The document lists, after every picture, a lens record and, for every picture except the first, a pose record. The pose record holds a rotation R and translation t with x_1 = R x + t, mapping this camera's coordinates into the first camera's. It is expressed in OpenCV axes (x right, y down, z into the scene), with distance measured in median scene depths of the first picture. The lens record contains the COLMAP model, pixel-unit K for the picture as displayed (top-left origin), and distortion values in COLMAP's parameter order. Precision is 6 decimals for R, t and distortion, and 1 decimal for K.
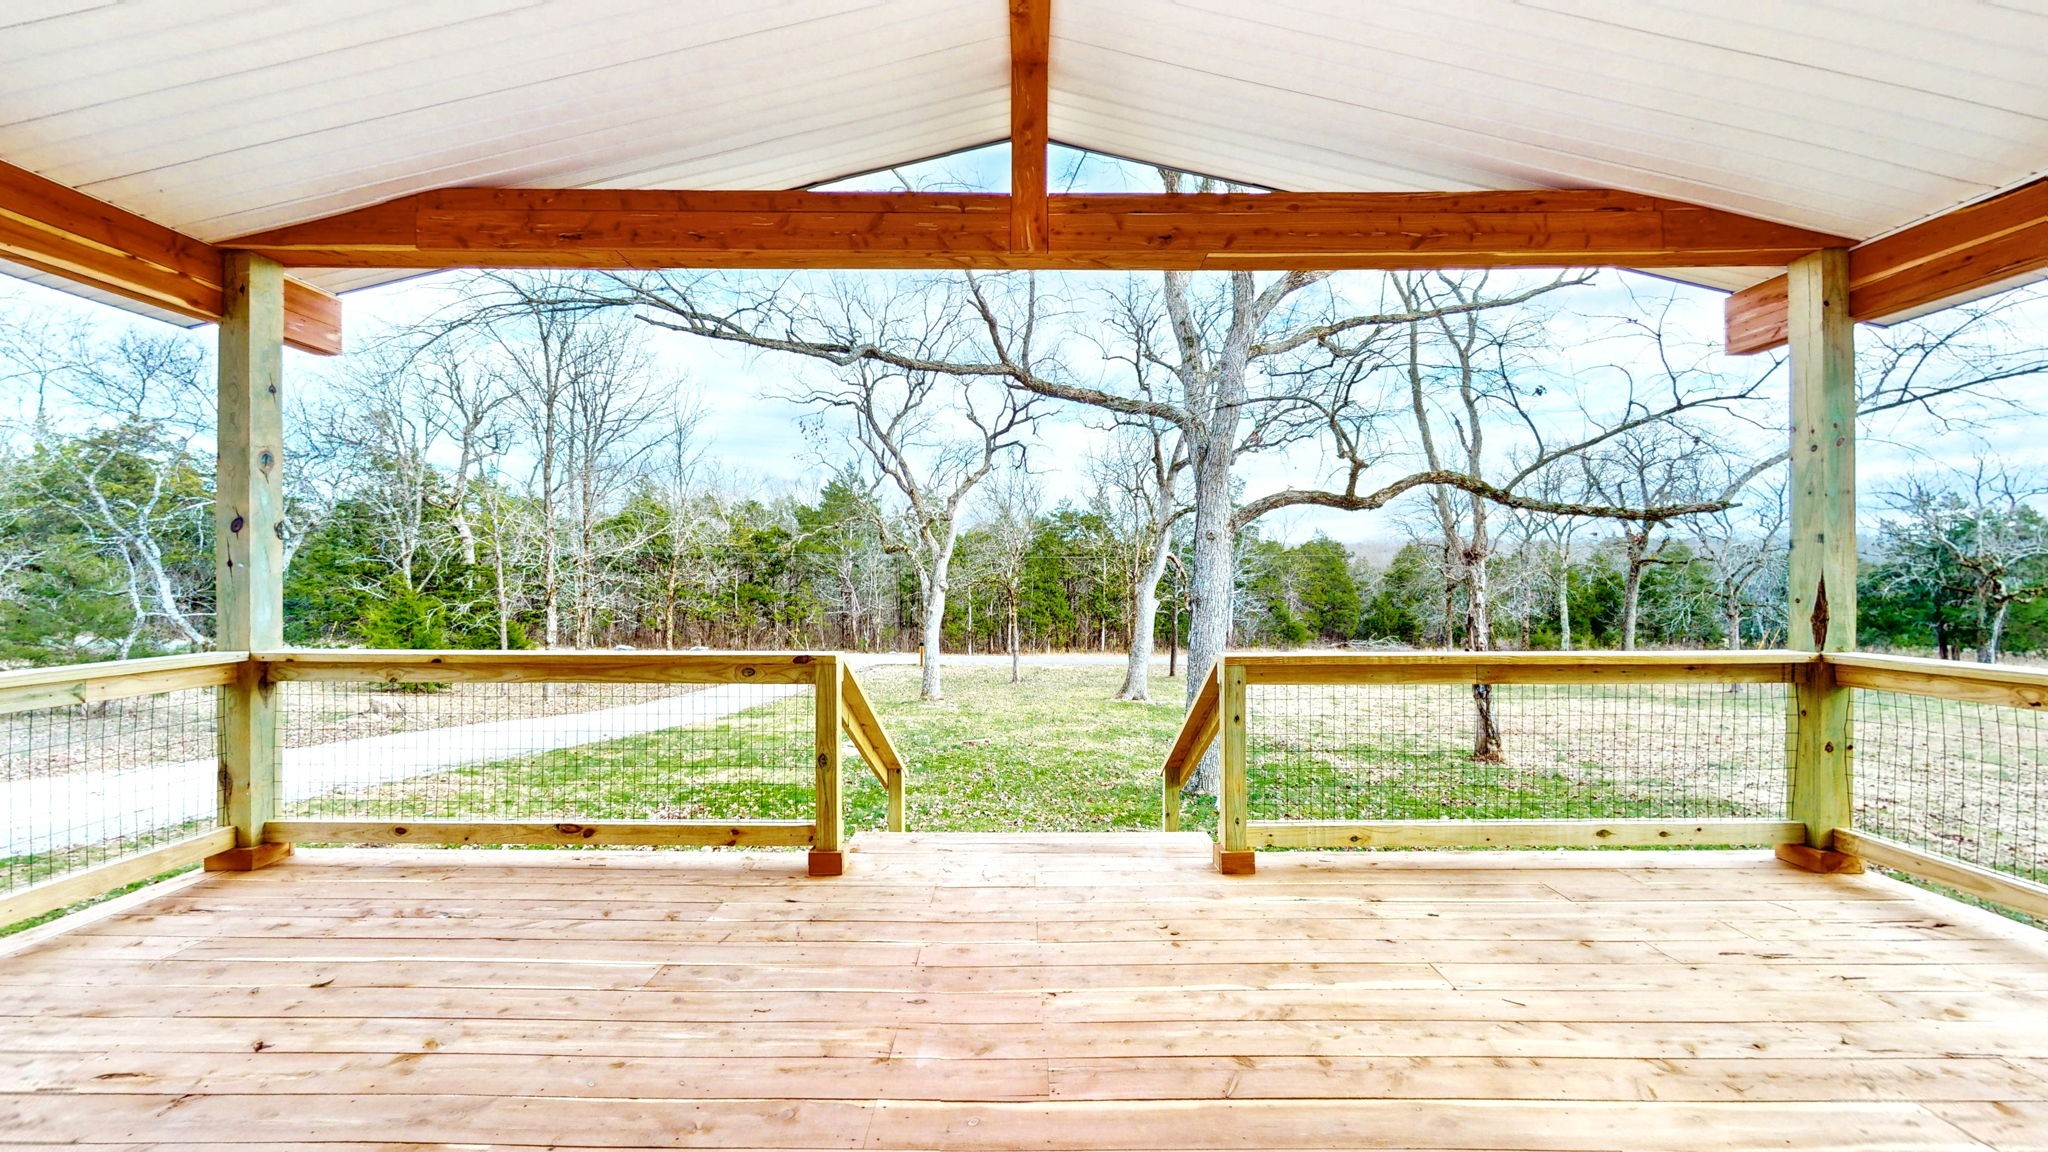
lens RADIAL K [[742.9, 0, 1023.3], [0, 742.9, 578.9], [0, 0, 1]] dist [-0.000202, 0.000037]
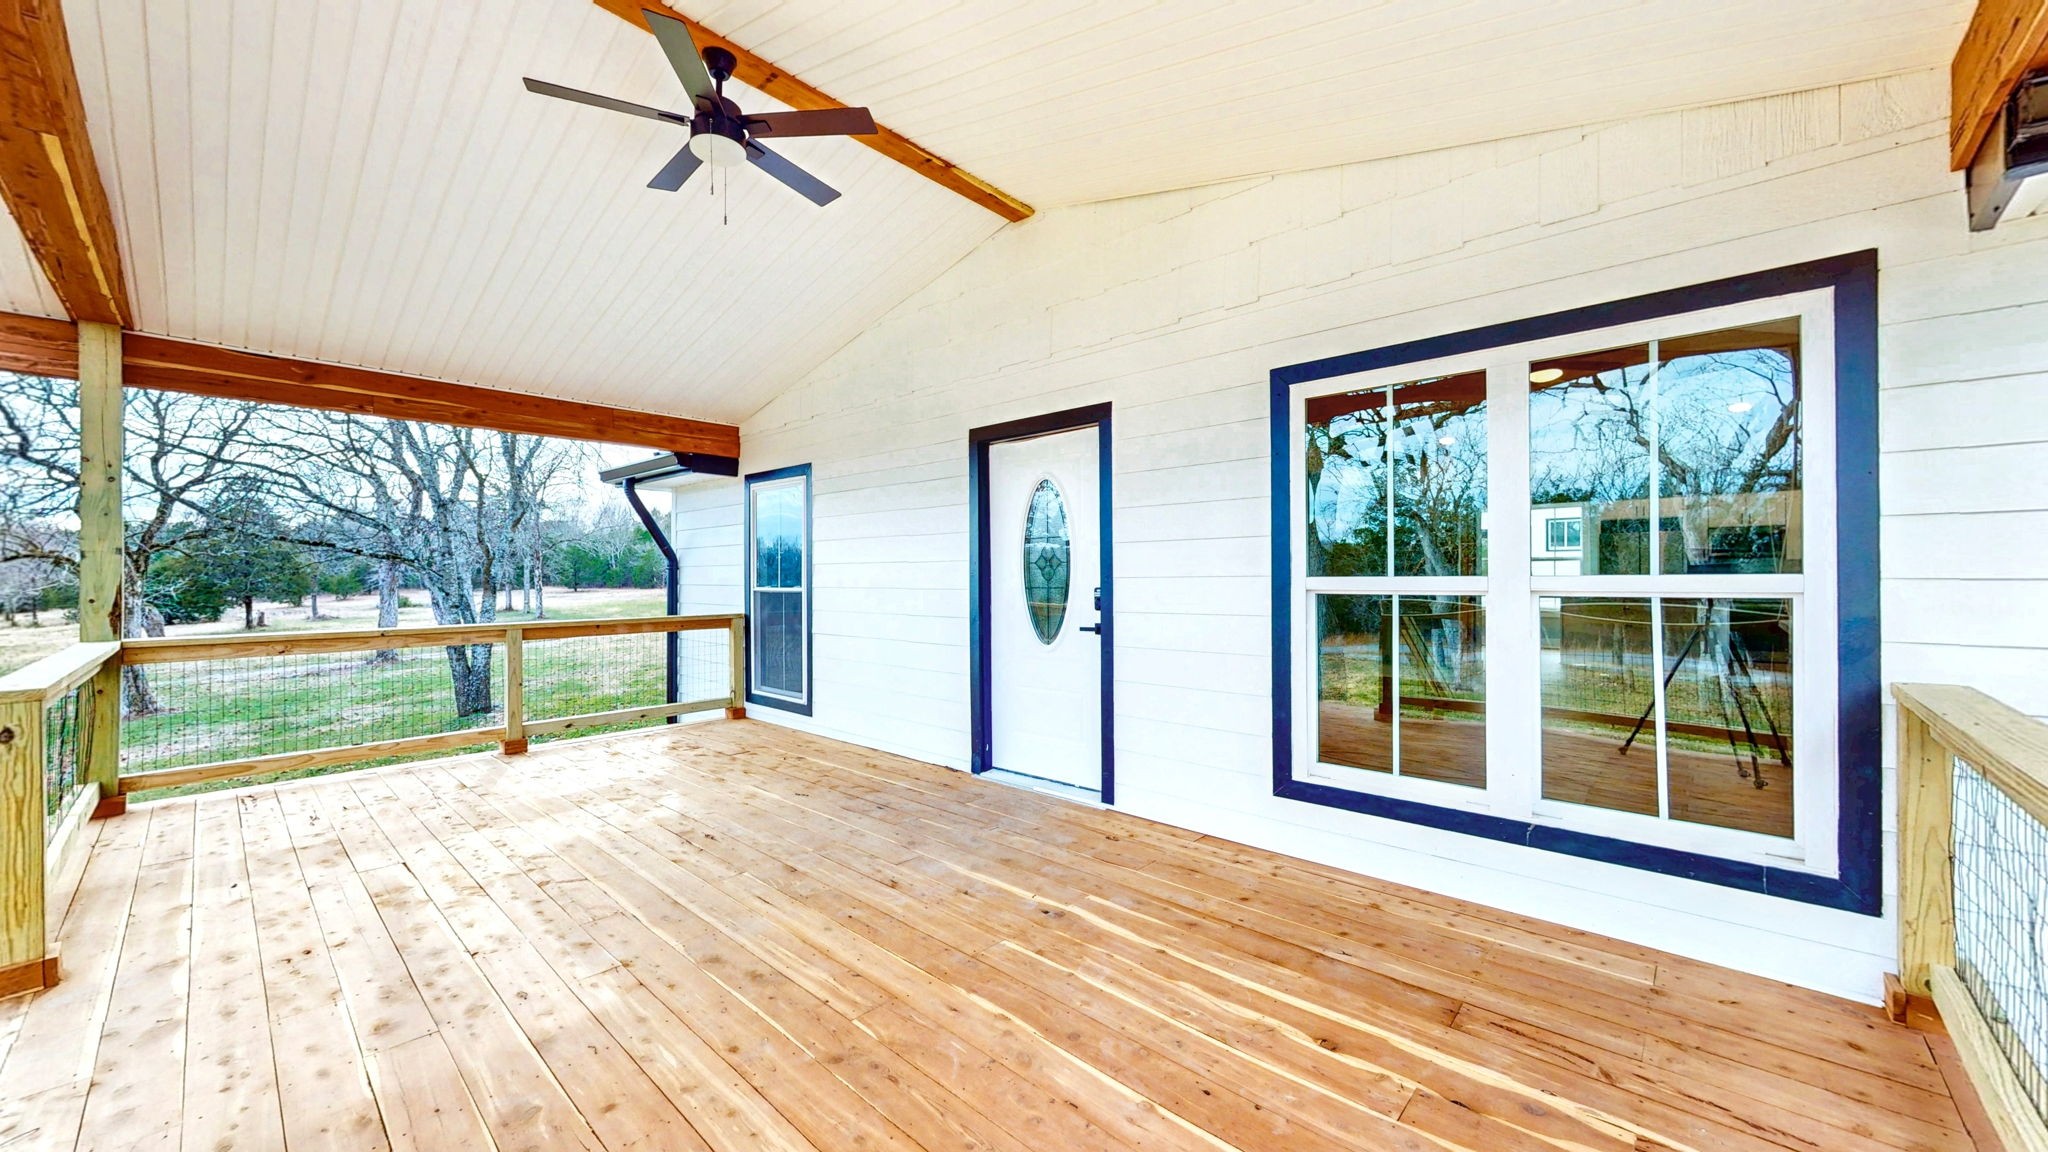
lens RADIAL K [[753.5, 0, 1016.5], [0, 753.5, 575.9], [0, 0, 1]] dist [0.020892, 0.000074]
pose [[-0.728394, -0.000112, 0.685158, -1.200311], [0.002659, 0.999992, 0.002991, -0.016018], [-0.685153, 0.004001, -0.728388, 1.134778]]
